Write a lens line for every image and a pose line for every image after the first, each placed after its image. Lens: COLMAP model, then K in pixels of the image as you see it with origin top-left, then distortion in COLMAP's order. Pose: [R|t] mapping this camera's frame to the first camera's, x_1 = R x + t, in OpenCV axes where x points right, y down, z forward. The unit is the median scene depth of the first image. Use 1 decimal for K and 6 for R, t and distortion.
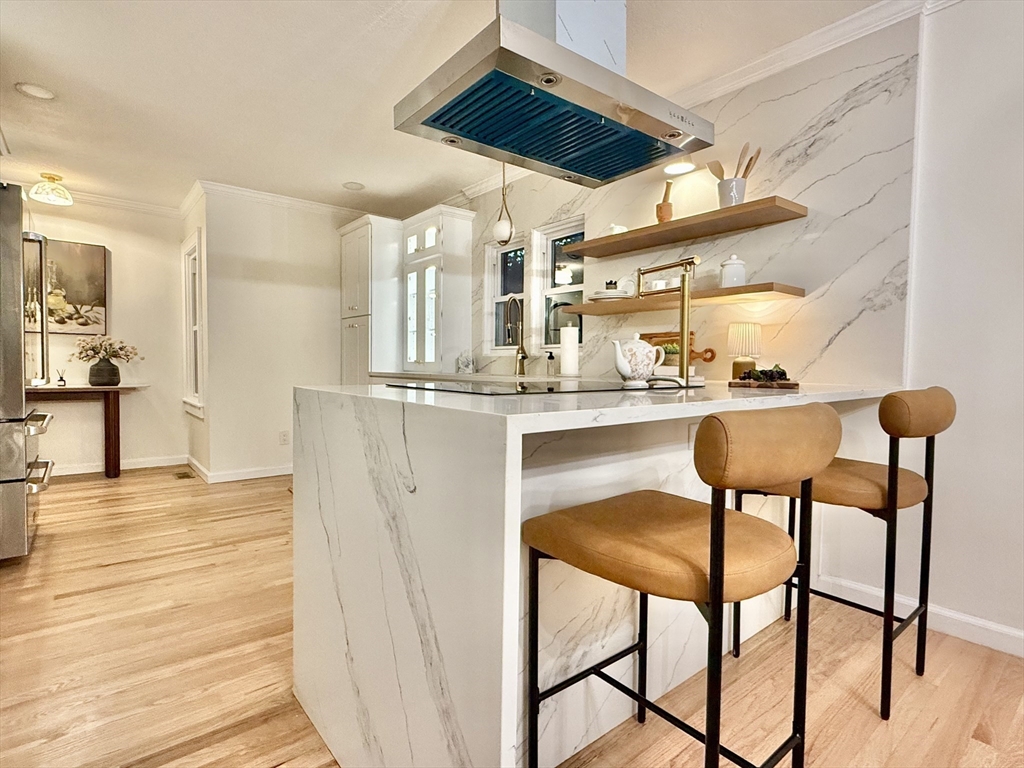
lens RADIAL K [[523.0, 0, 512.0], [0, 523.0, 384.0], [0, 0, 1]] dist [-0.001657, -0.000388]
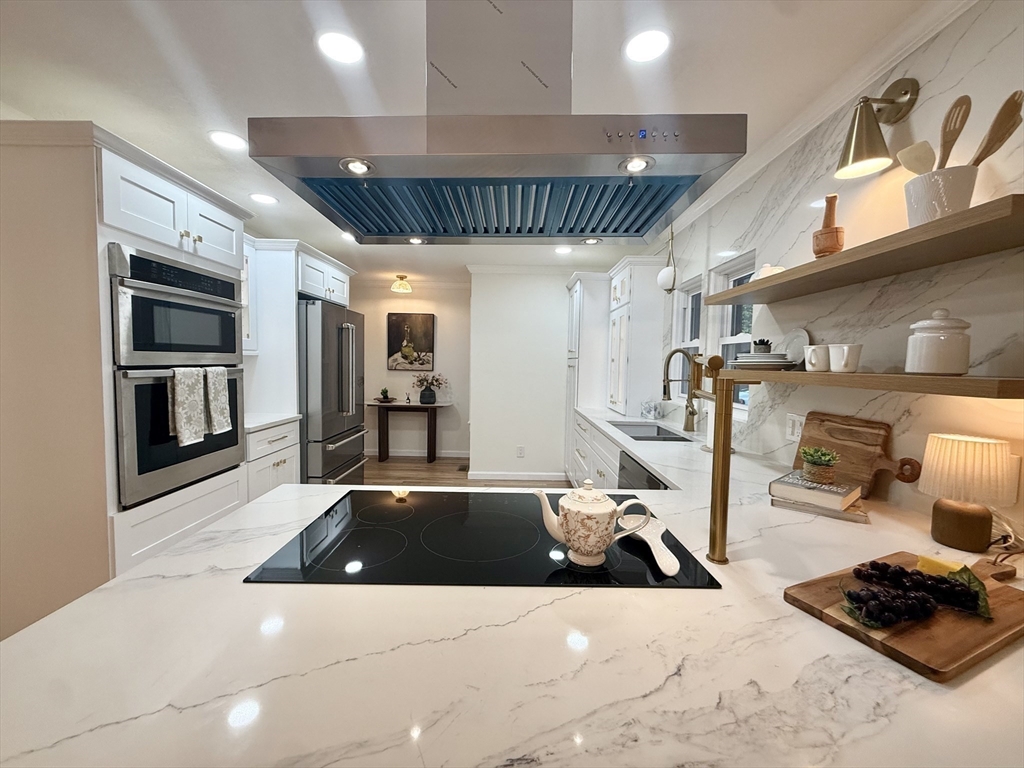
lens RADIAL K [[405.2, 0, 509.7], [0, 405.2, 385.5], [0, 0, 1]] dist [-0.001259, -0.000407]
pose [[0.777106, 0.039370, -0.628138, 0.180840], [-0.035132, 0.999199, 0.019163, -0.084748], [0.628389, 0.007176, 0.777866, 0.208033]]
